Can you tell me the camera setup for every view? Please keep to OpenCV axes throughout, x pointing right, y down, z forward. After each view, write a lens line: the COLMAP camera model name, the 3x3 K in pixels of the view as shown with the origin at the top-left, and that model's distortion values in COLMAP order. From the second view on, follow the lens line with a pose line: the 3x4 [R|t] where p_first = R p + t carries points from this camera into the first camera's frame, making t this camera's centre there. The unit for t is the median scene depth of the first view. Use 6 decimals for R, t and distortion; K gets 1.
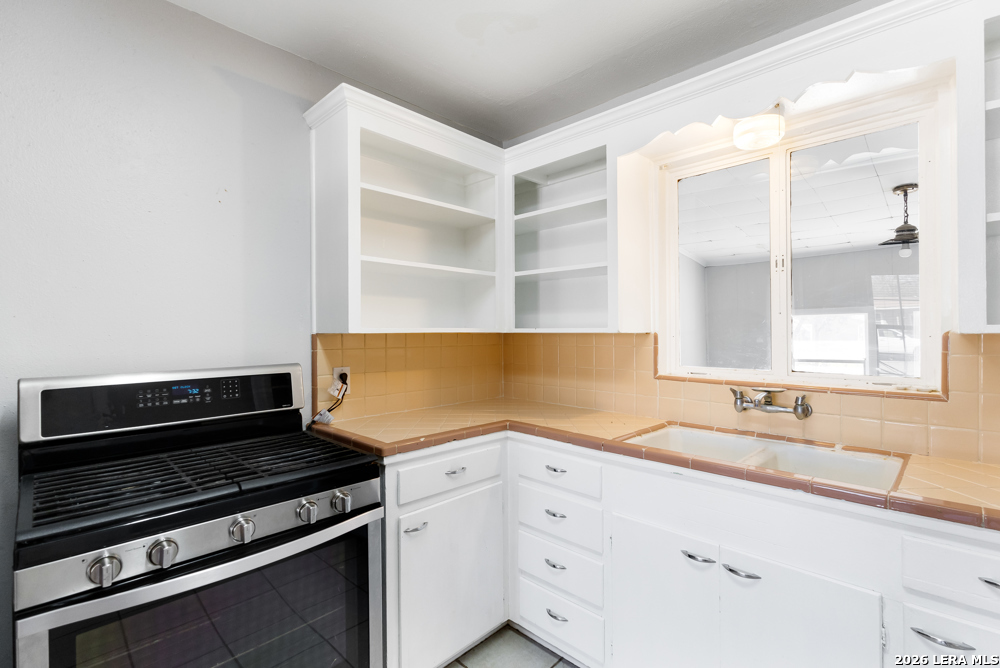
lens RADIAL K [[463.6, 0, 502.8], [0, 463.6, 330.6], [0, 0, 1]] dist [0.005980, 0.003570]
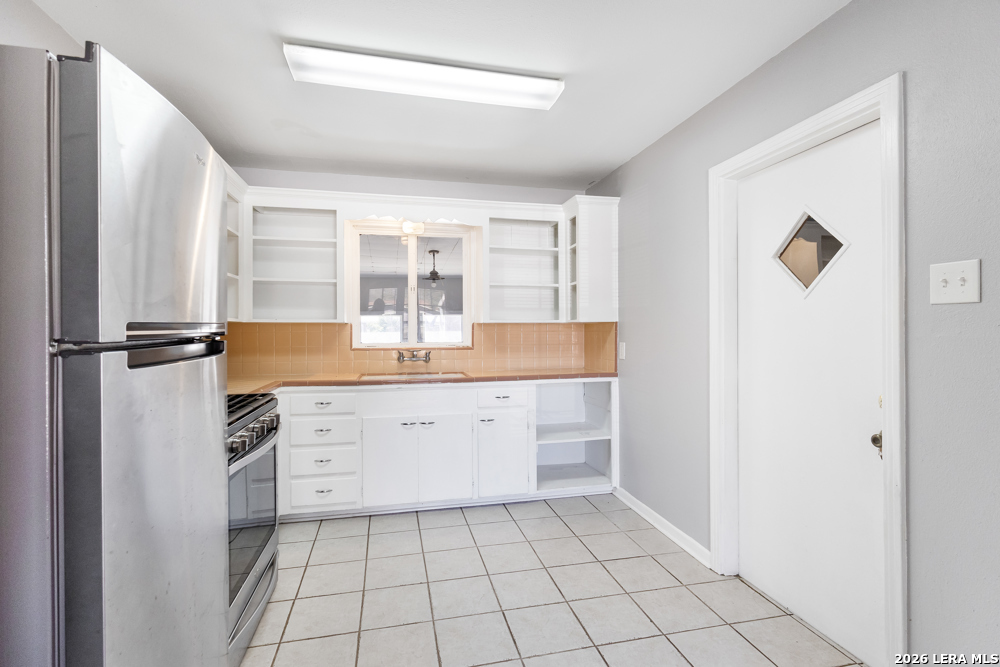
lens RADIAL K [[463.6, 0, 490.5], [0, 463.6, 323.2], [0, 0, 1]] dist [0.005980, 0.003570]
pose [[0.557662, 0.012274, 0.829977, -0.892265], [0.000433, 0.999886, -0.015078, 0.034439], [-0.830068, 0.008767, 0.557594, -0.410127]]
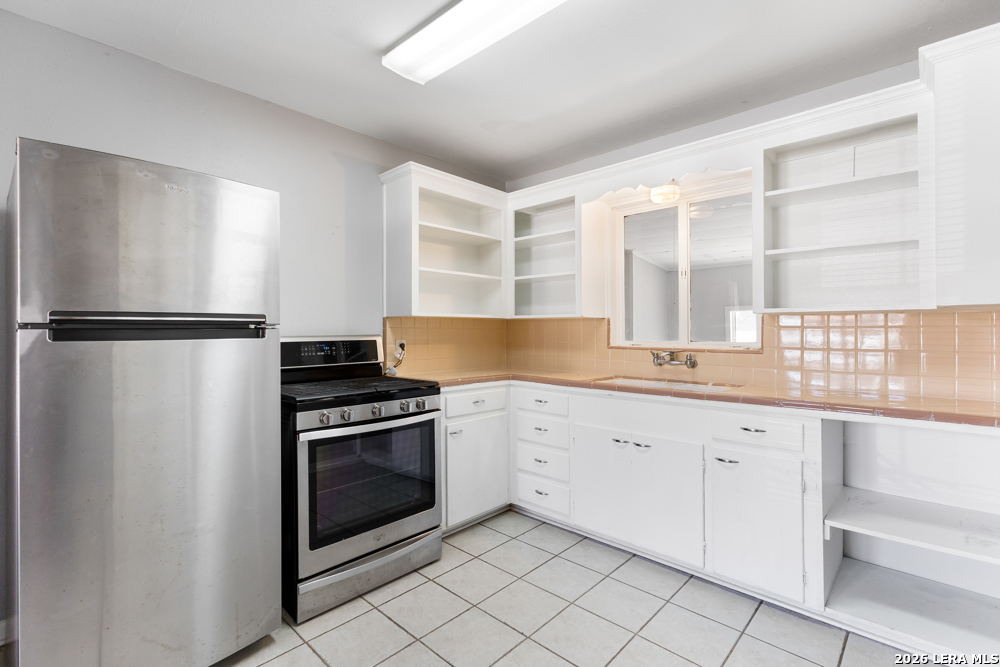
lens RADIAL K [[463.6, 0, 500.0], [0, 463.6, 326.7], [0, 0, 1]] dist [0.005980, 0.003570]
pose [[0.999962, 0.004052, 0.007697, -0.039185], [-0.003981, 0.999950, -0.009203, 0.054317], [-0.007734, 0.009172, 0.999928, -0.569300]]
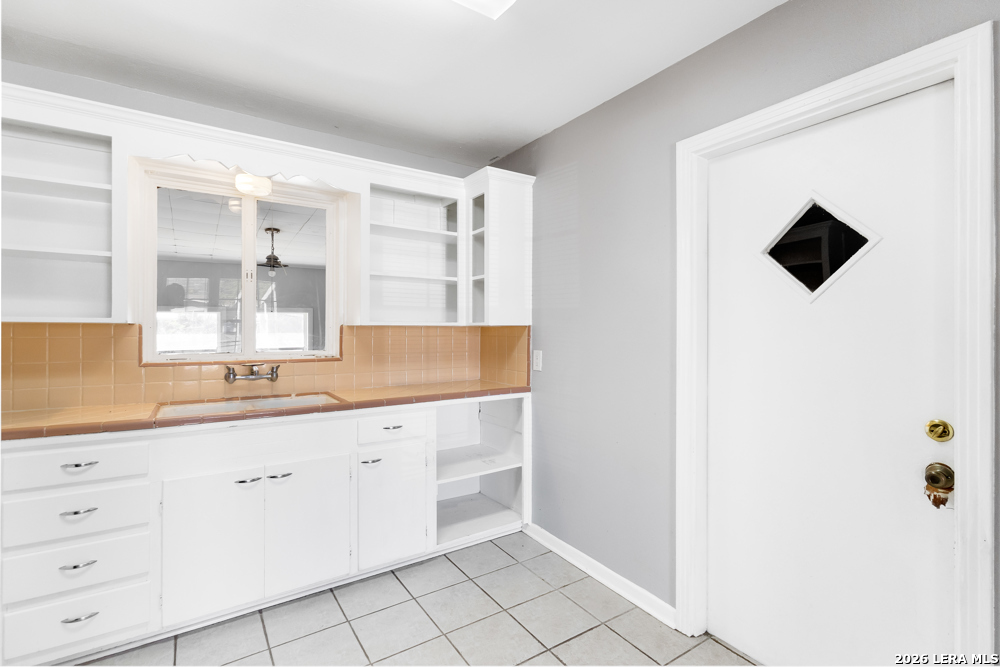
lens RADIAL K [[463.6, 0, 504.0], [0, 463.6, 325.8], [0, 0, 1]] dist [0.005980, 0.003570]
pose [[0.210094, 0.011170, 0.977617, -0.613864], [-0.004347, 0.999936, -0.010491, 0.018725], [-0.977671, -0.002045, 0.210129, -0.049580]]
